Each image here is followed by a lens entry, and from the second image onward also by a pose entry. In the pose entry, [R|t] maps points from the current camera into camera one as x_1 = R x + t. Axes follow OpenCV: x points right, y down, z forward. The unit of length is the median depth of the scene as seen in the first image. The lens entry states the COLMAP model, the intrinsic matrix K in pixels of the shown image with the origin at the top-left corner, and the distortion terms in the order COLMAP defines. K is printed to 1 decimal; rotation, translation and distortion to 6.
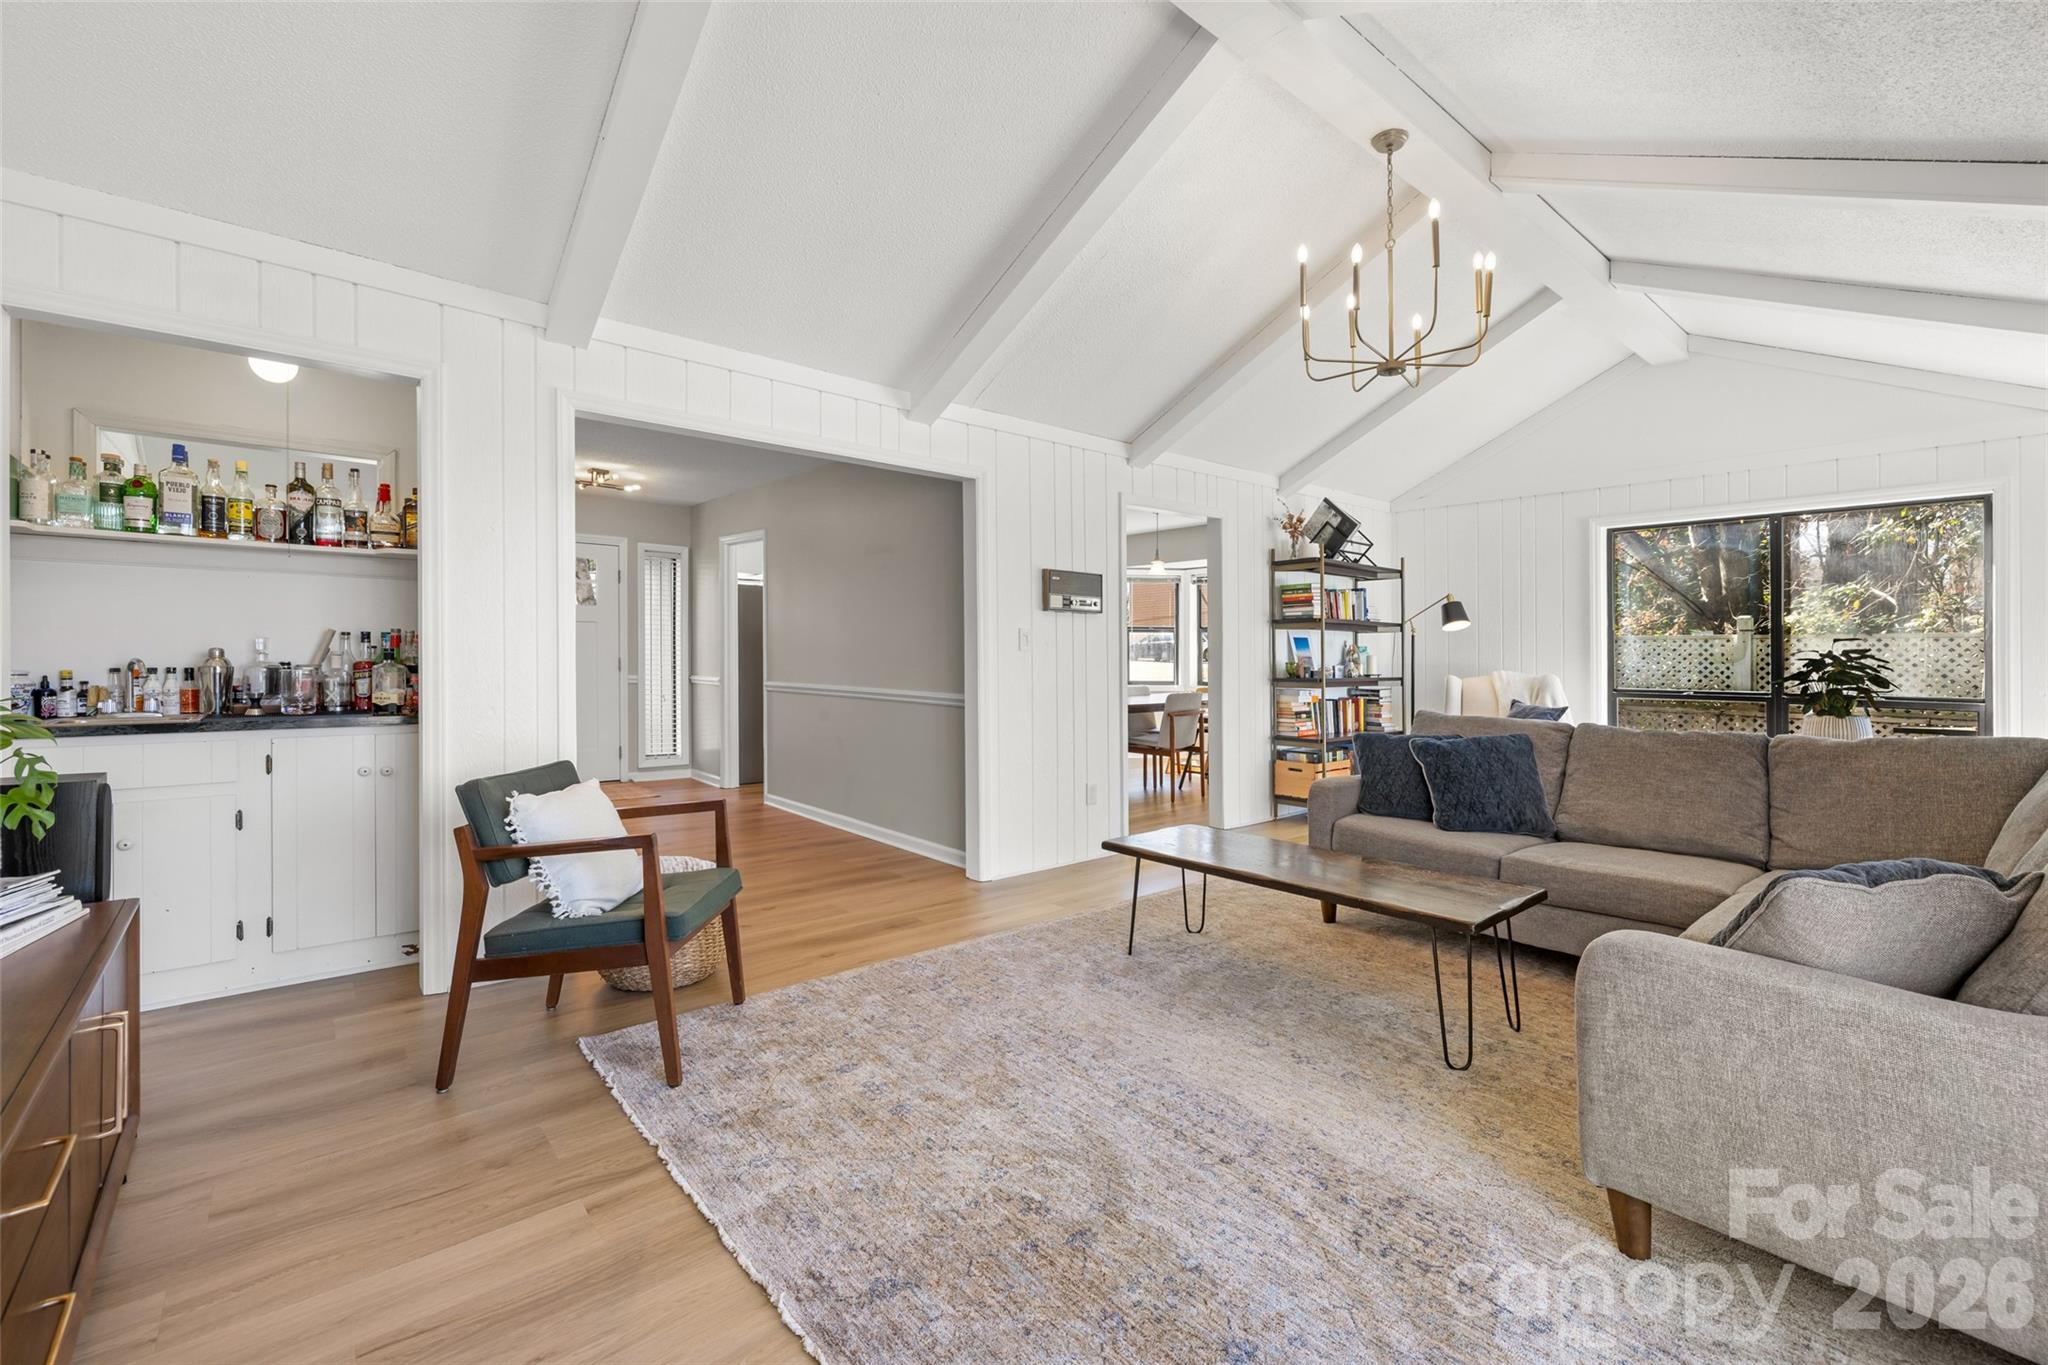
lens RADIAL K [[872.0, 0, 1022.6], [0, 872.0, 672.9], [0, 0, 1]] dist [0.001573, 0.000412]
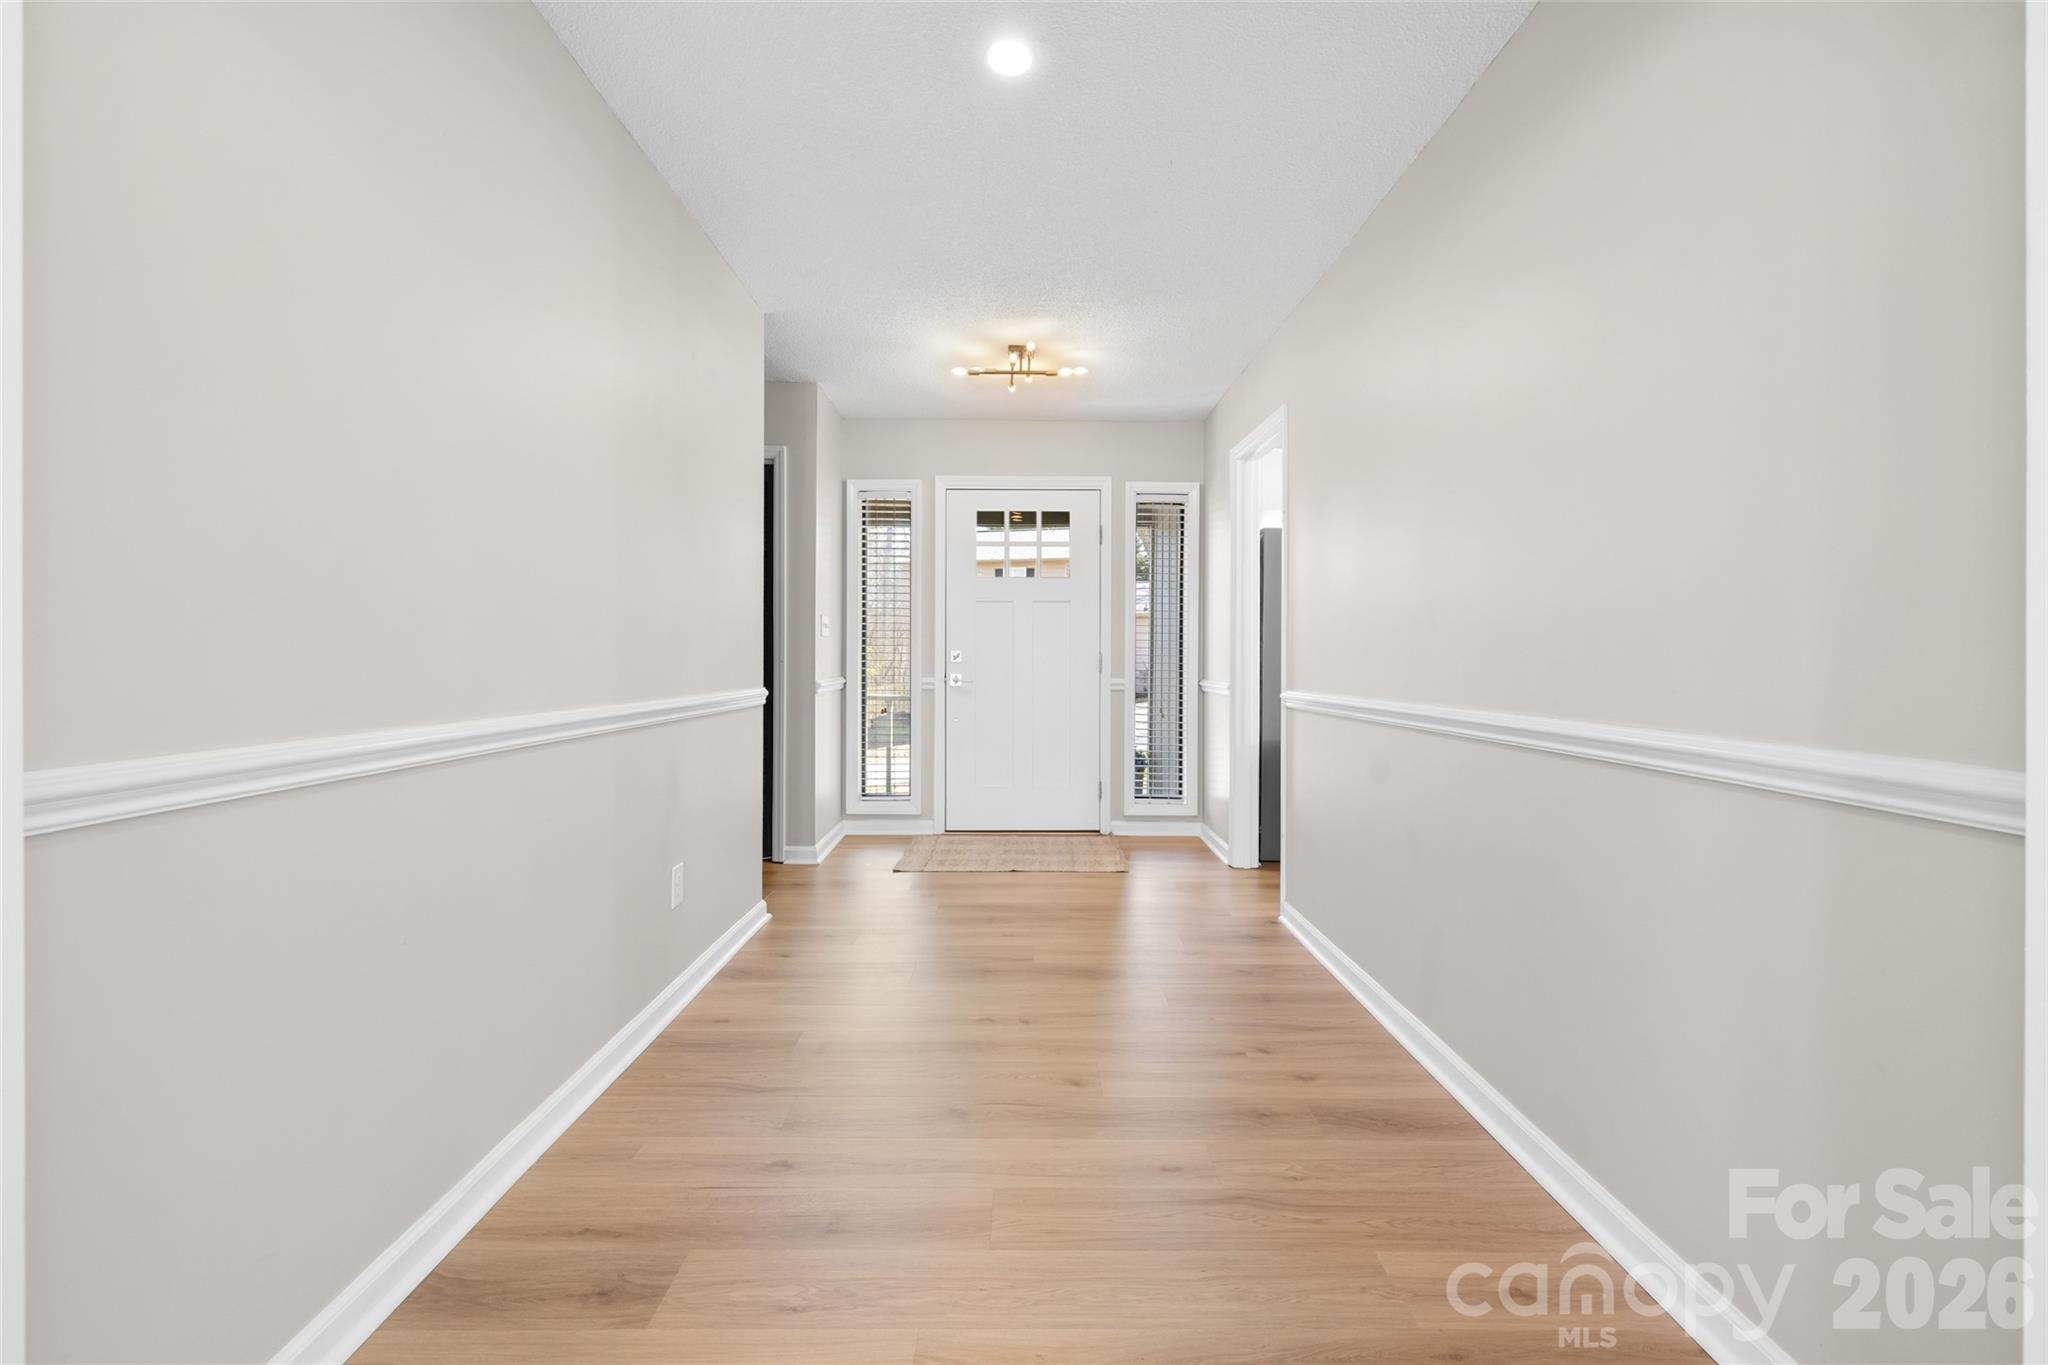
lens RADIAL K [[872.0, 0, 1022.6], [0, 872.0, 672.9], [0, 0, 1]] dist [0.001573, 0.000412]
pose [[0.767919, 0.002301, -0.640543, -0.065841], [-0.008013, 0.999950, -0.006015, 0.003366], [0.640497, 0.009752, 0.767899, 0.414163]]
